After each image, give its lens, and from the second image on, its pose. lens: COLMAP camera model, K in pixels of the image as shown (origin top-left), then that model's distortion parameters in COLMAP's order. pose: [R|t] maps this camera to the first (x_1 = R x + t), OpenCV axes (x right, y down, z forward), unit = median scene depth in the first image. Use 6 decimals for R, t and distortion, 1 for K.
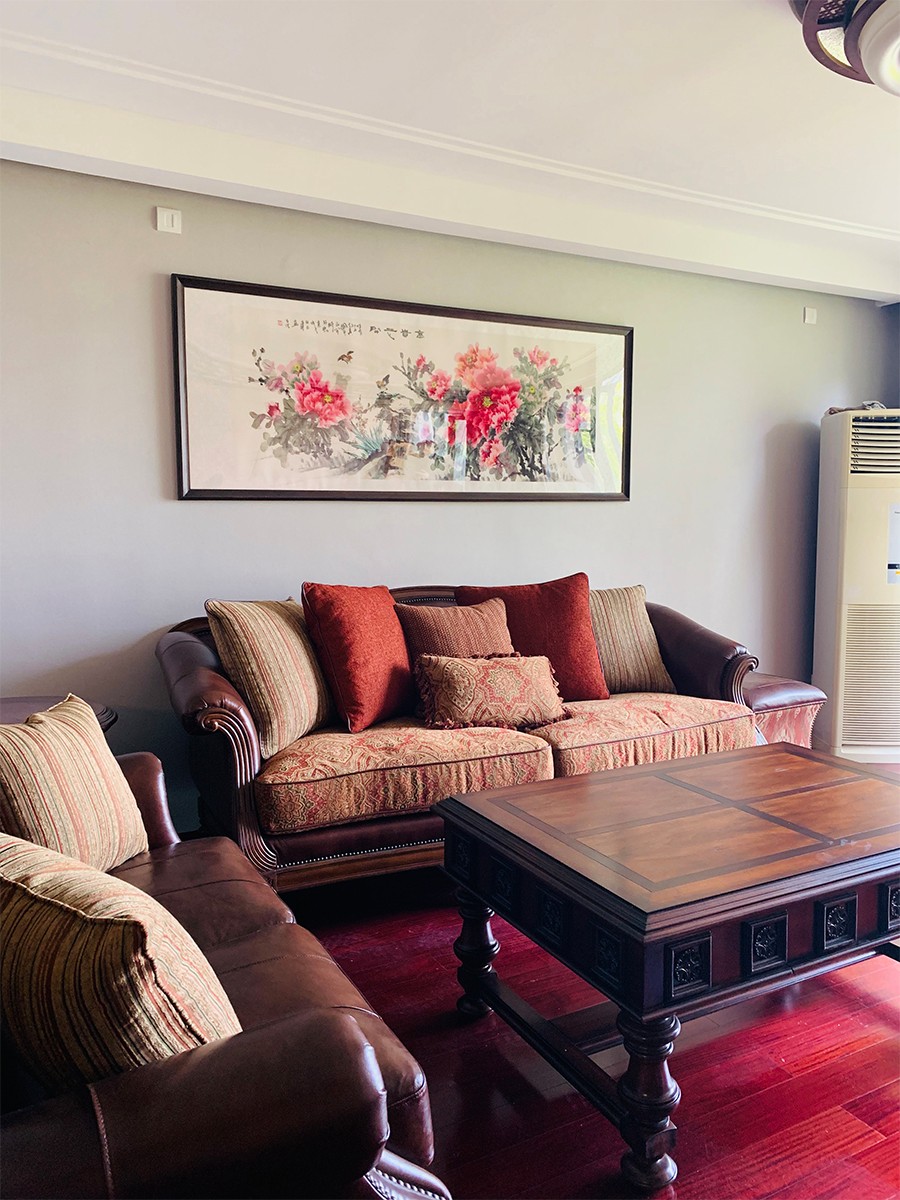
lens RADIAL K [[912.7, 0, 450.0], [0, 912.7, 600.0], [0, 0, 1]] dist [-0.308890, -0.000016]
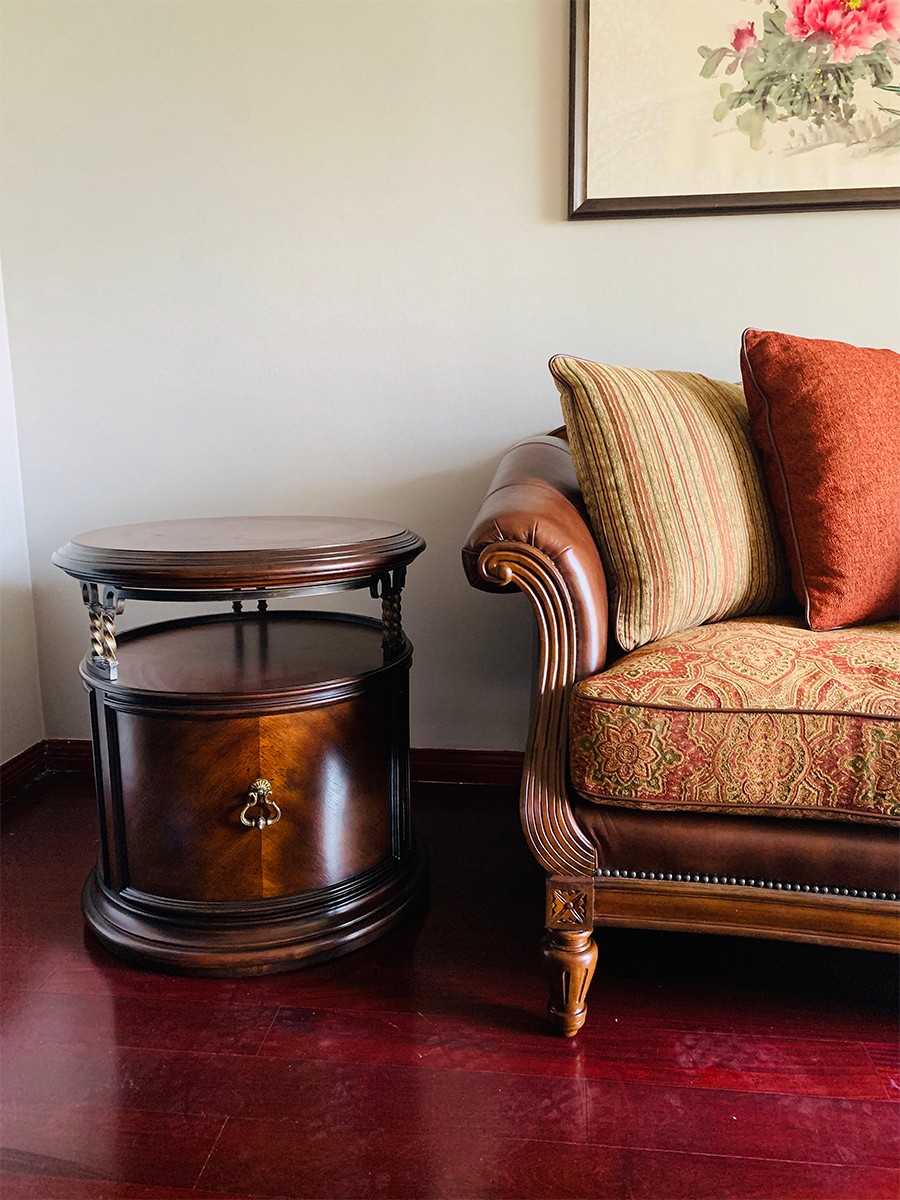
lens RADIAL K [[890.3, 0, 446.7], [0, 890.3, 538.0], [0, 0, 1]] dist [0.103127, -0.098770]
pose [[0.820971, 0.105744, -0.561093, 0.001618], [-0.077759, 0.994252, 0.073603, 0.079769], [0.565651, -0.016795, 0.824474, 0.495267]]
